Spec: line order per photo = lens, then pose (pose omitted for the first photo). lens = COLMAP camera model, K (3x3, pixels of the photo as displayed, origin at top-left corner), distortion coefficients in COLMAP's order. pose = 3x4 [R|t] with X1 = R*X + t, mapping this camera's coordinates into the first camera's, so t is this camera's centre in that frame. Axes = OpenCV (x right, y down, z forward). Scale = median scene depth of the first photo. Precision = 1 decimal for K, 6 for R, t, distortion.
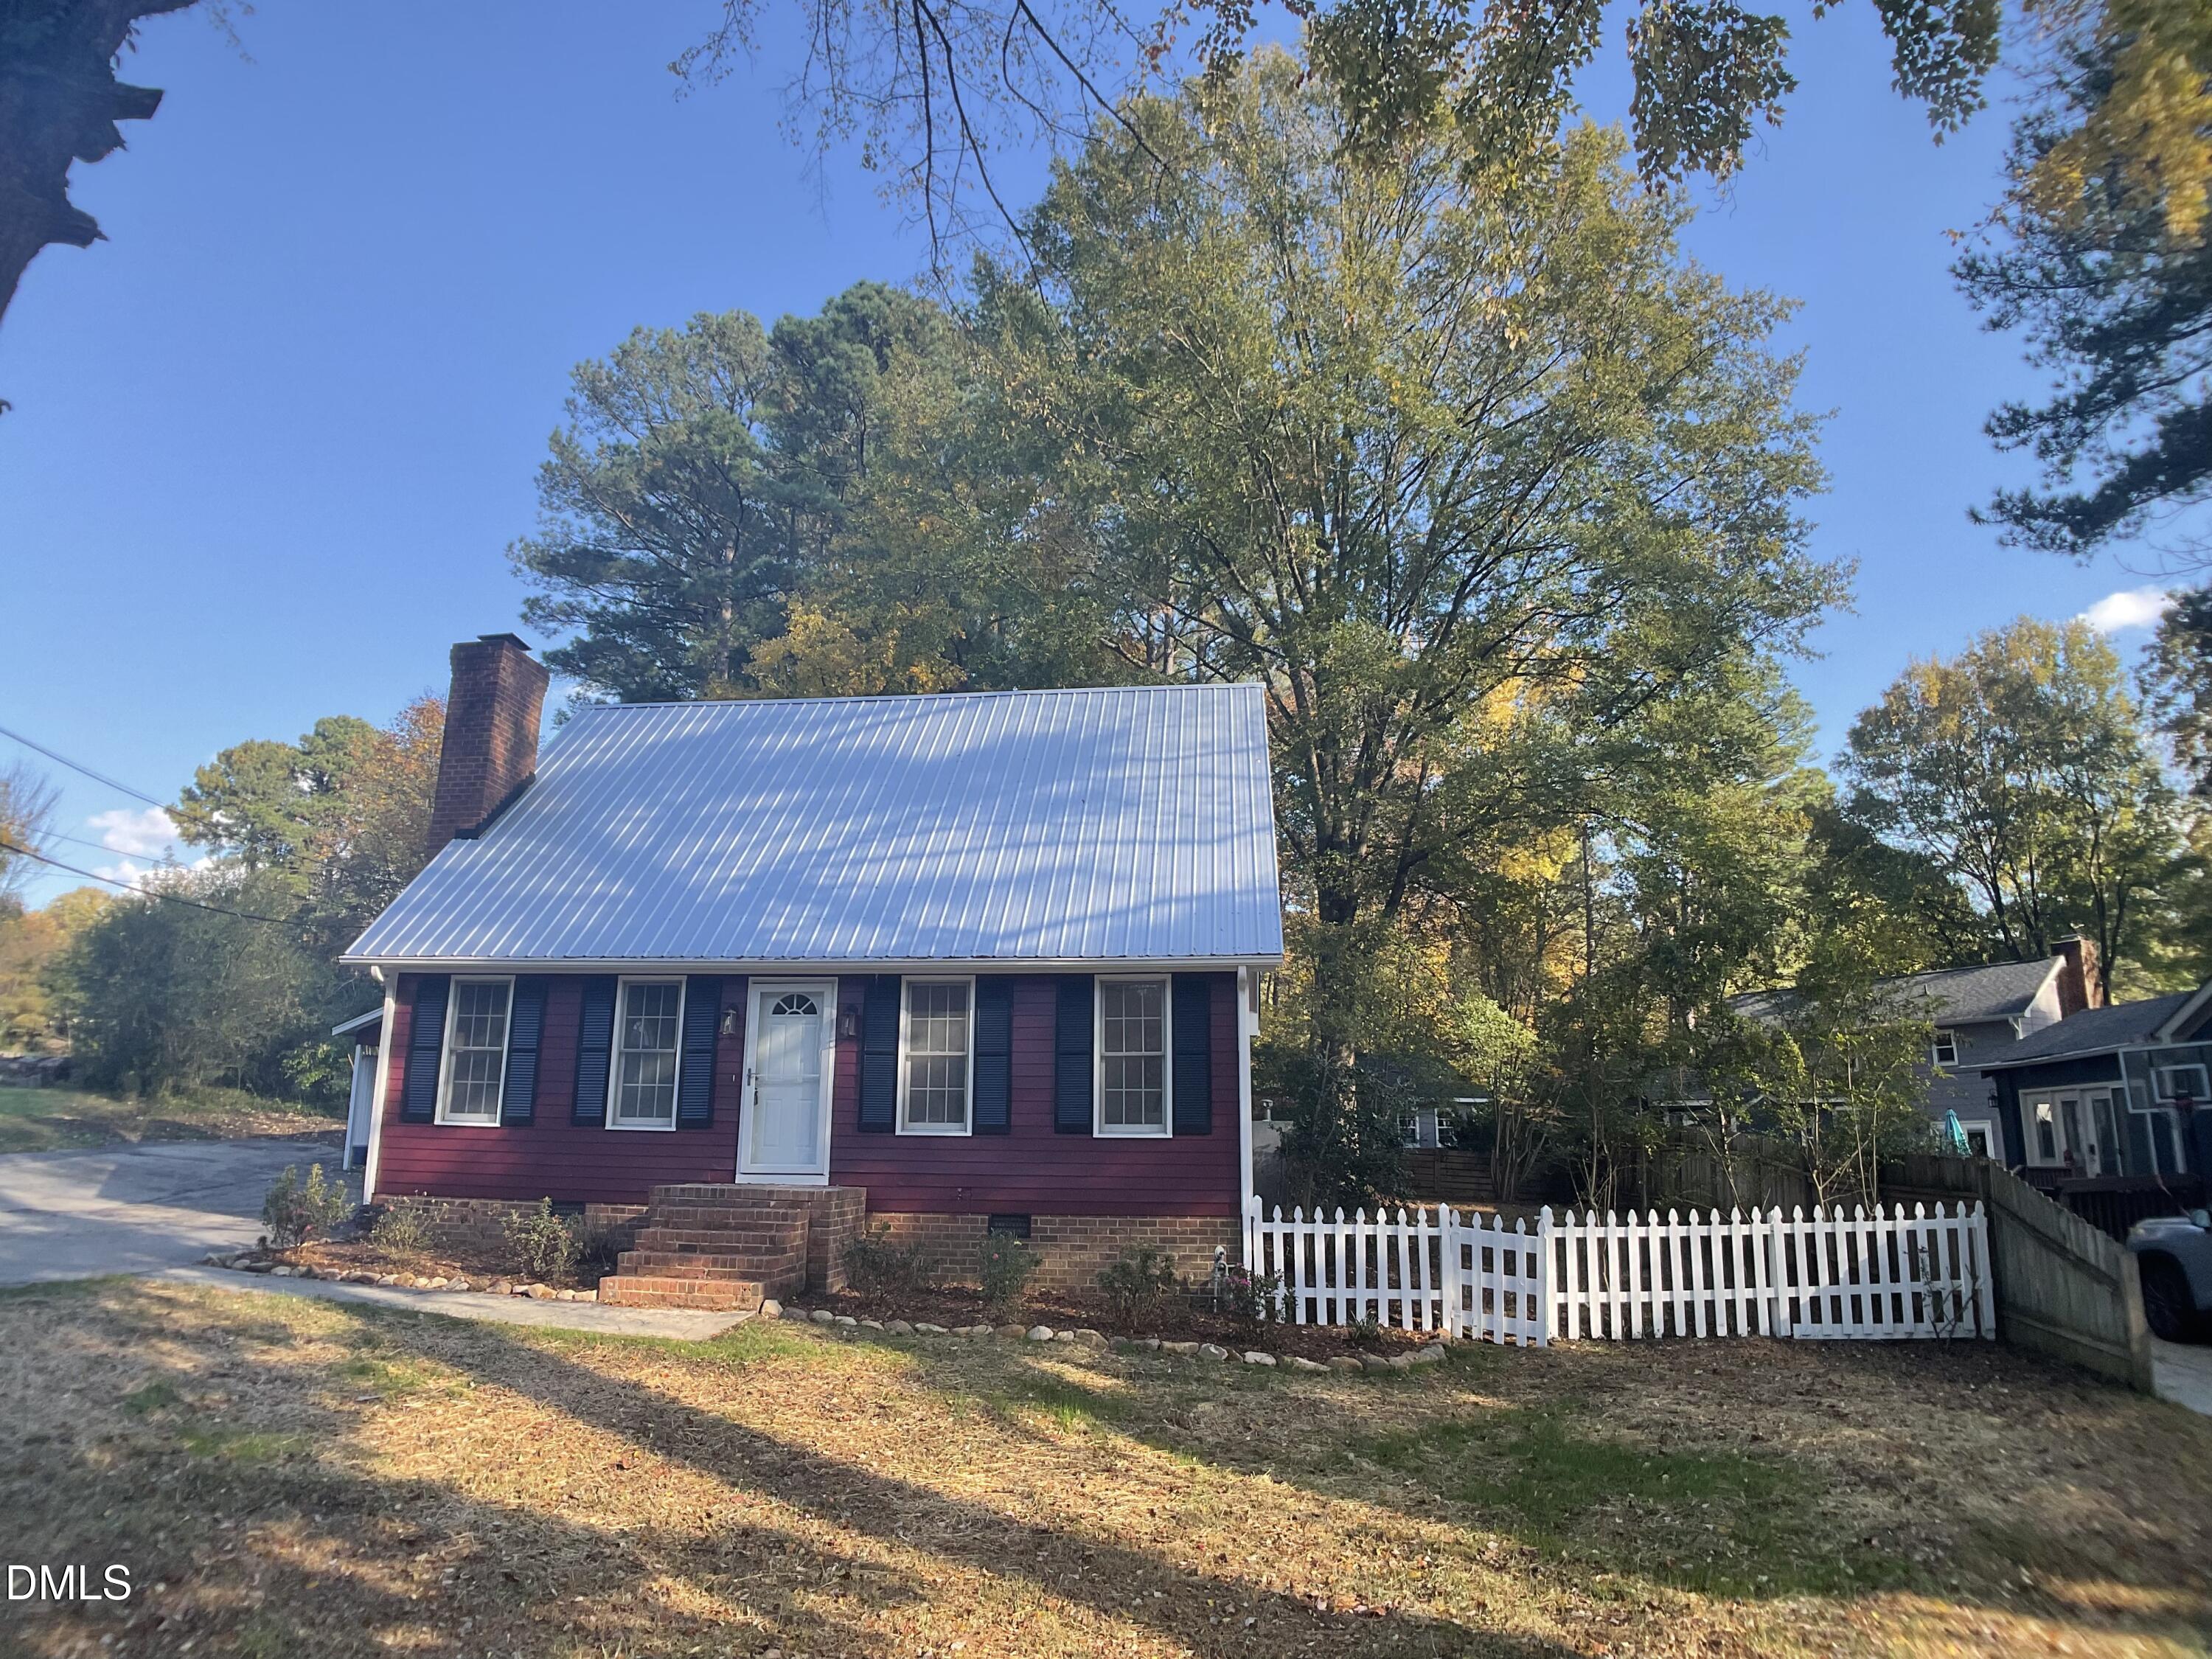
lens RADIAL K [[1262.1, 0, 1089.1], [0, 1262.1, 835.9], [0, 0, 1]] dist [-0.074819, -0.008984]
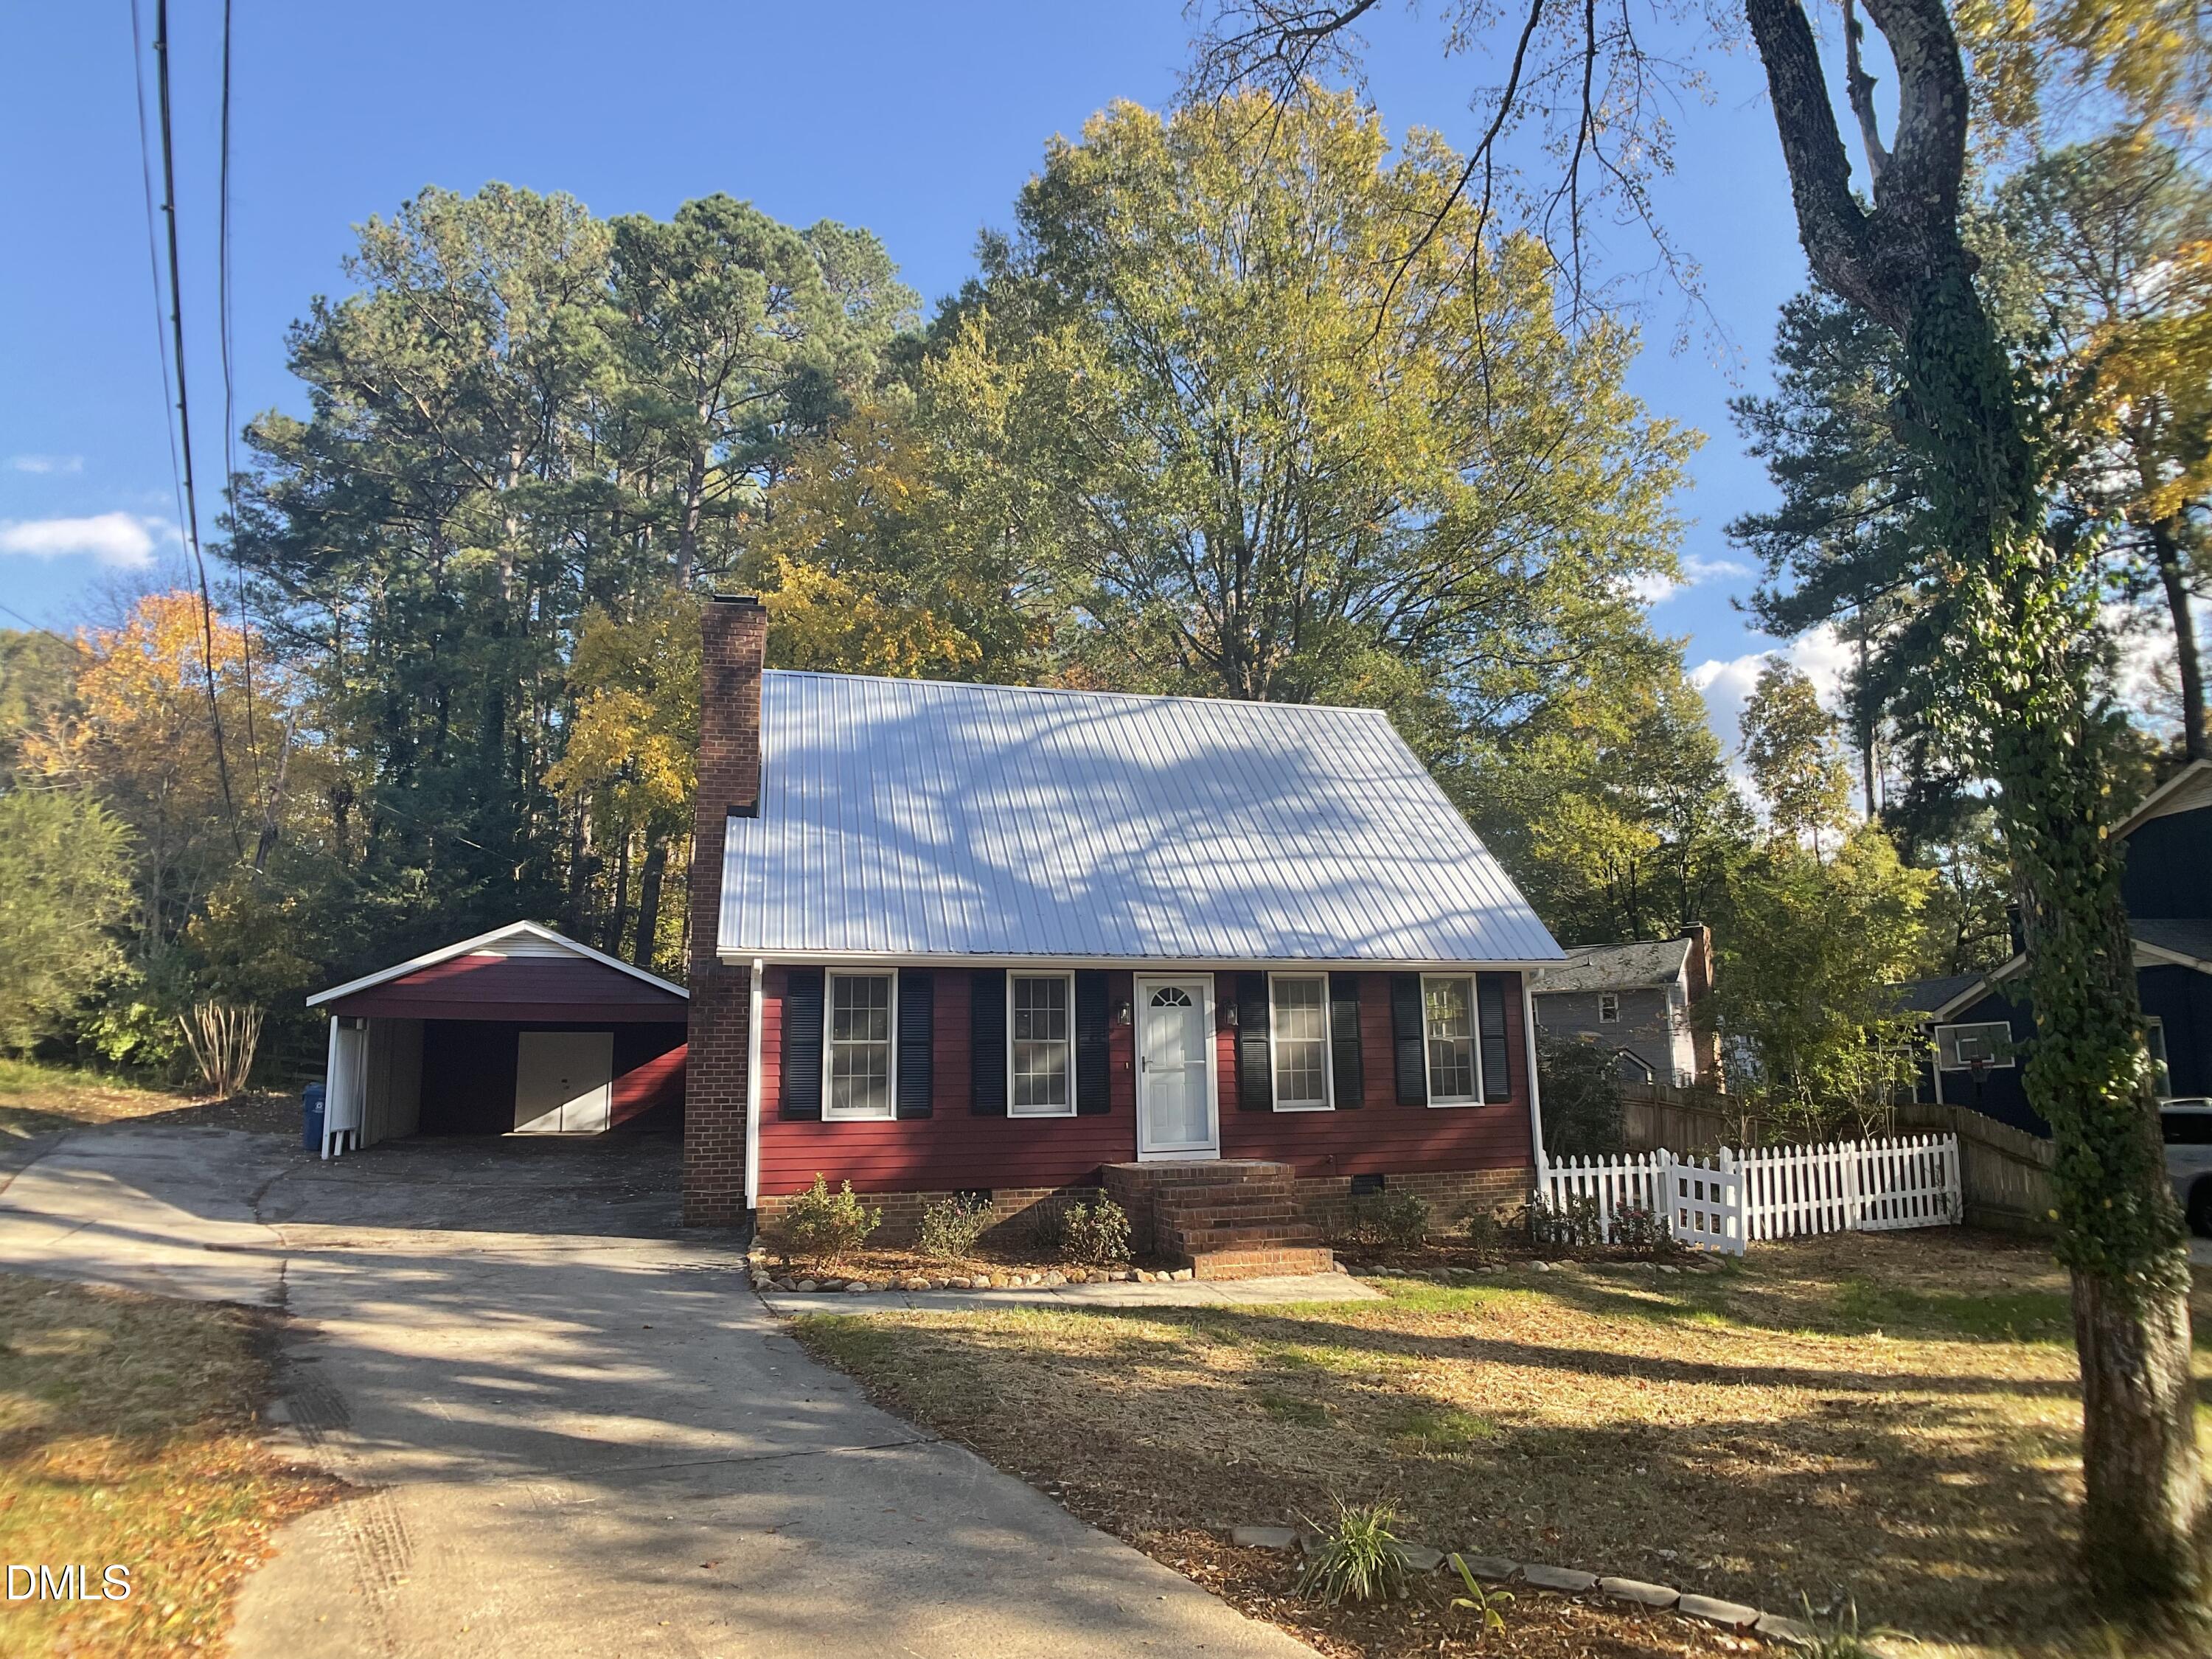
lens RADIAL K [[1262.1, 0, 1089.1], [0, 1262.1, 835.9], [0, 0, 1]] dist [-0.074819, -0.008984]
pose [[0.931494, 0.047620, 0.360627, -0.716394], [-0.065938, 0.997075, 0.038655, -0.045784], [-0.357732, -0.059786, 0.931909, 0.004335]]
